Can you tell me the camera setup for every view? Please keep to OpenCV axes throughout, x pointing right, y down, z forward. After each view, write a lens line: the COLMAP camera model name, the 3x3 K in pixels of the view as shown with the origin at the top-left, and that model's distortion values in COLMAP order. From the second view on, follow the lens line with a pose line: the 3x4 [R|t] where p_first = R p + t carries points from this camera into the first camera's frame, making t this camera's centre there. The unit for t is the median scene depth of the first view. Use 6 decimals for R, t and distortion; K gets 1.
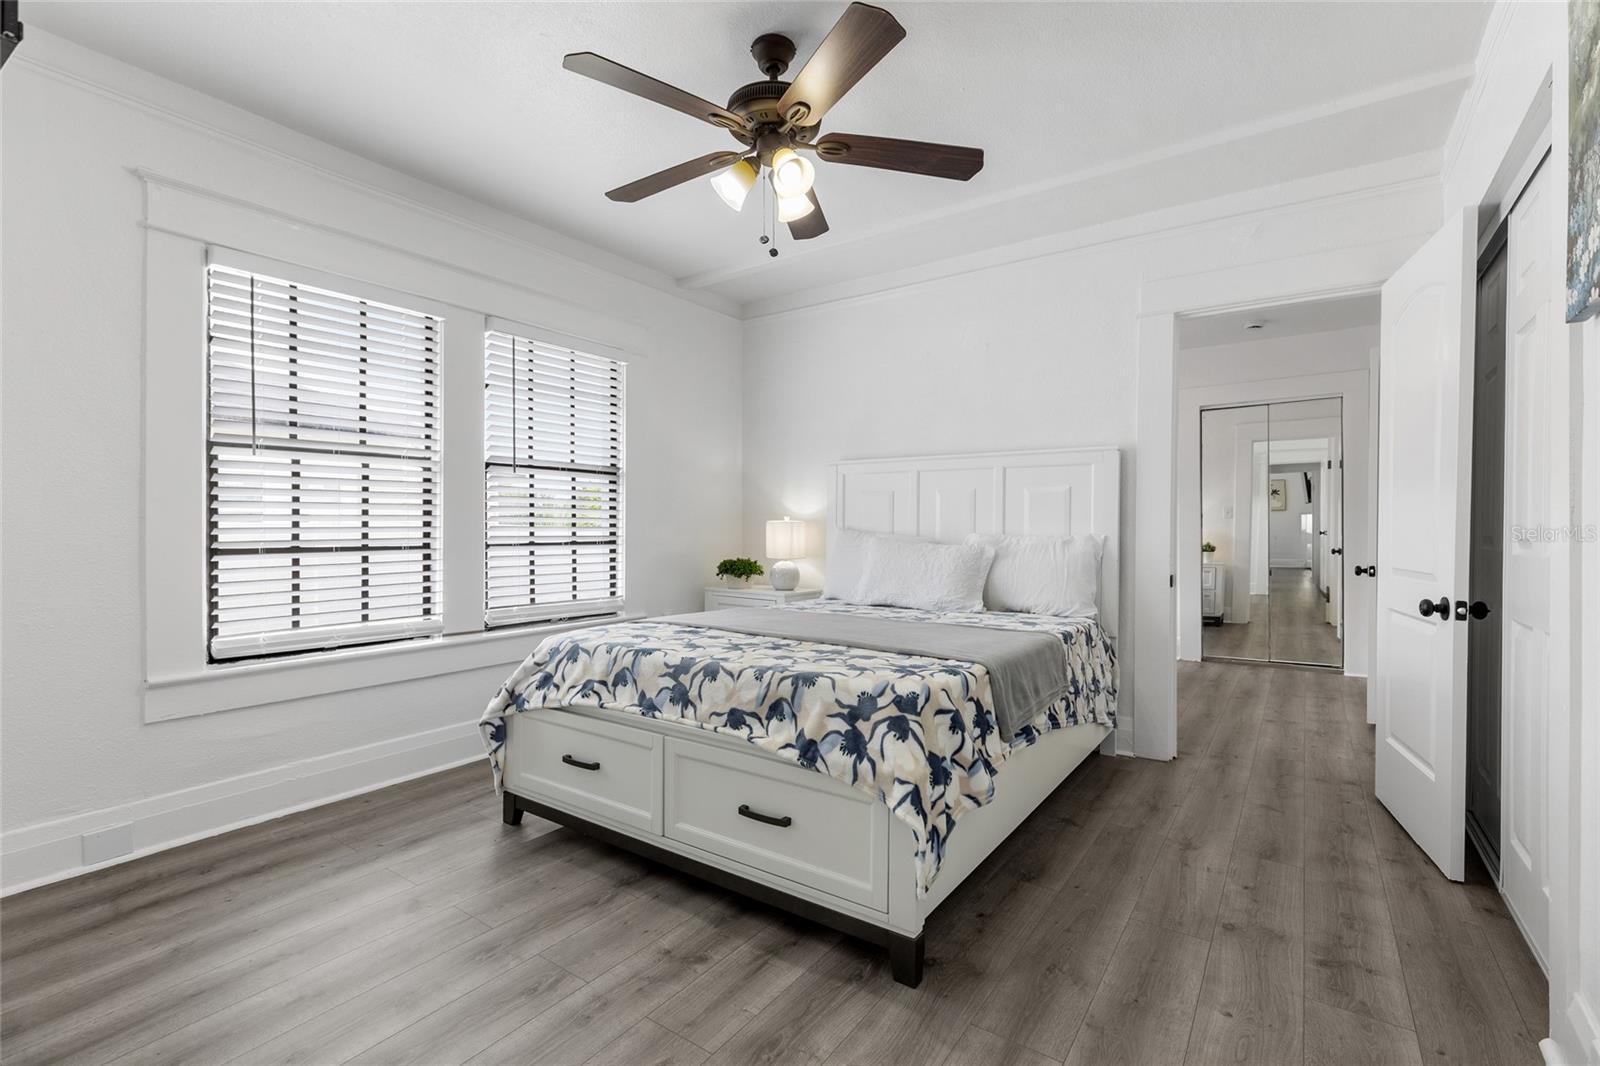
lens RADIAL K [[717.7, 0, 803.4], [0, 717.7, 534.0], [0, 0, 1]] dist [0.004866, 0.001040]
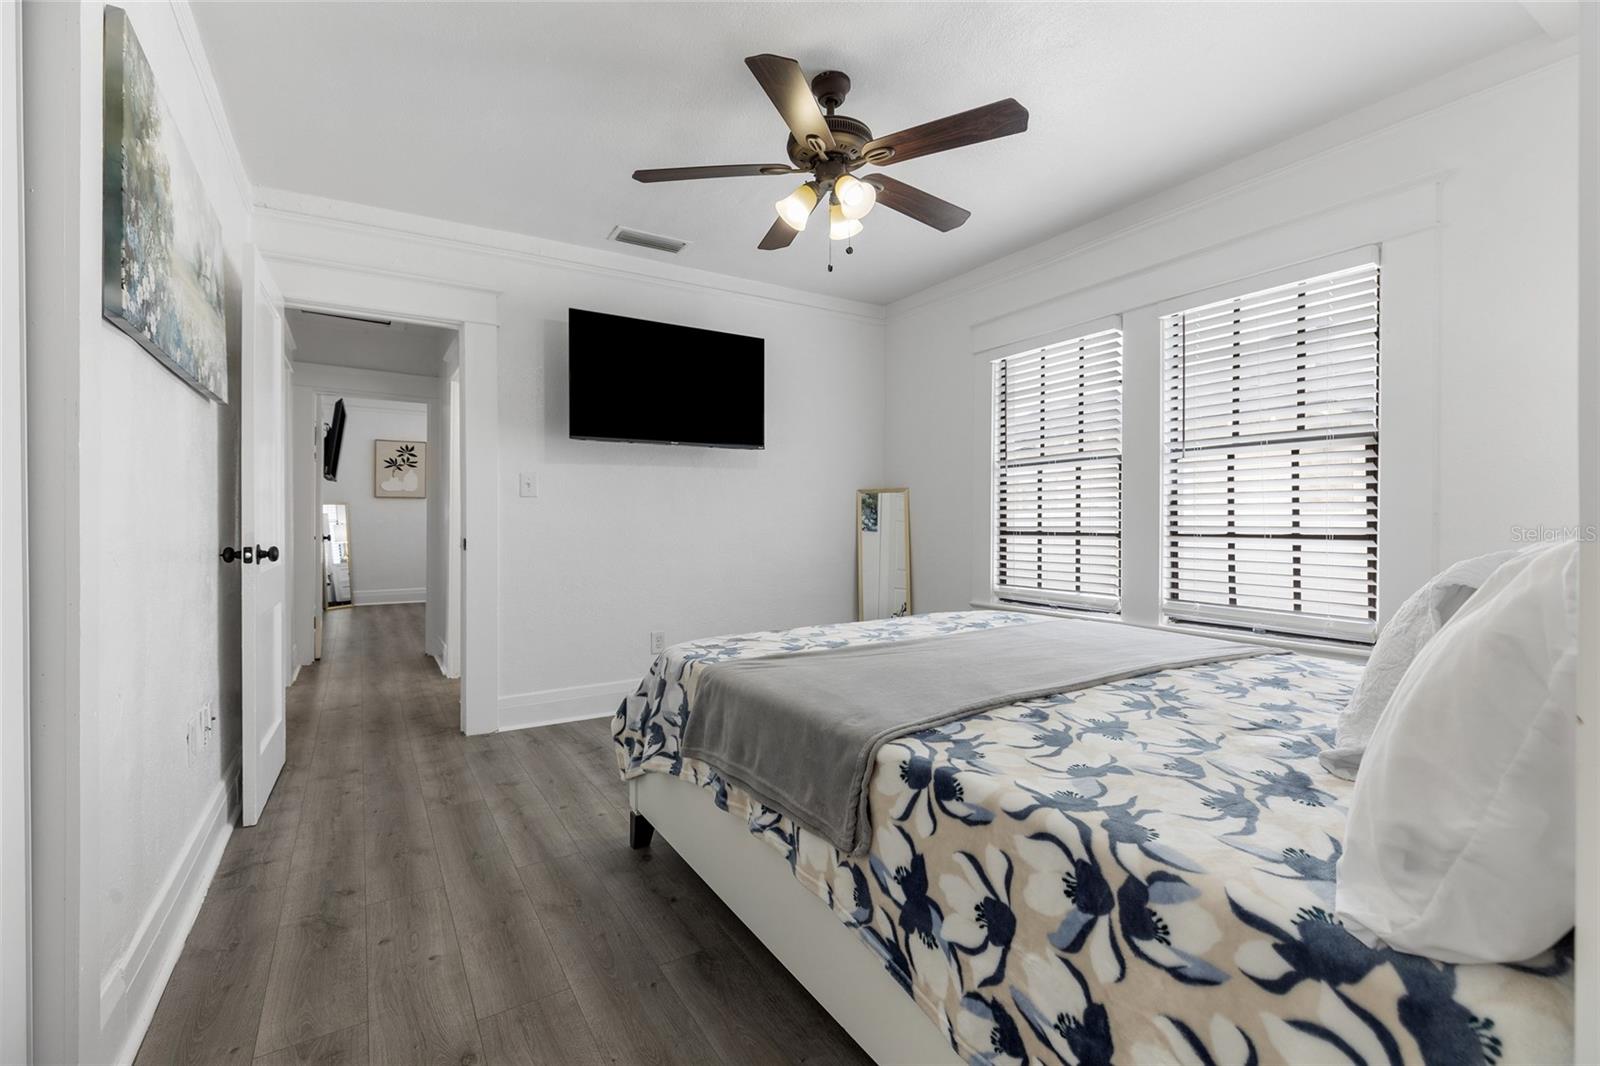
lens RADIAL K [[717.7, 0, 817.0], [0, 717.7, 533.2], [0, 0, 1]] dist [0.004866, 0.001040]
pose [[-0.382046, 0.020983, -0.923905, 0.776761], [-0.000912, 0.999733, 0.023082, -0.010264], [0.924143, 0.009661, -0.381925, 1.109815]]
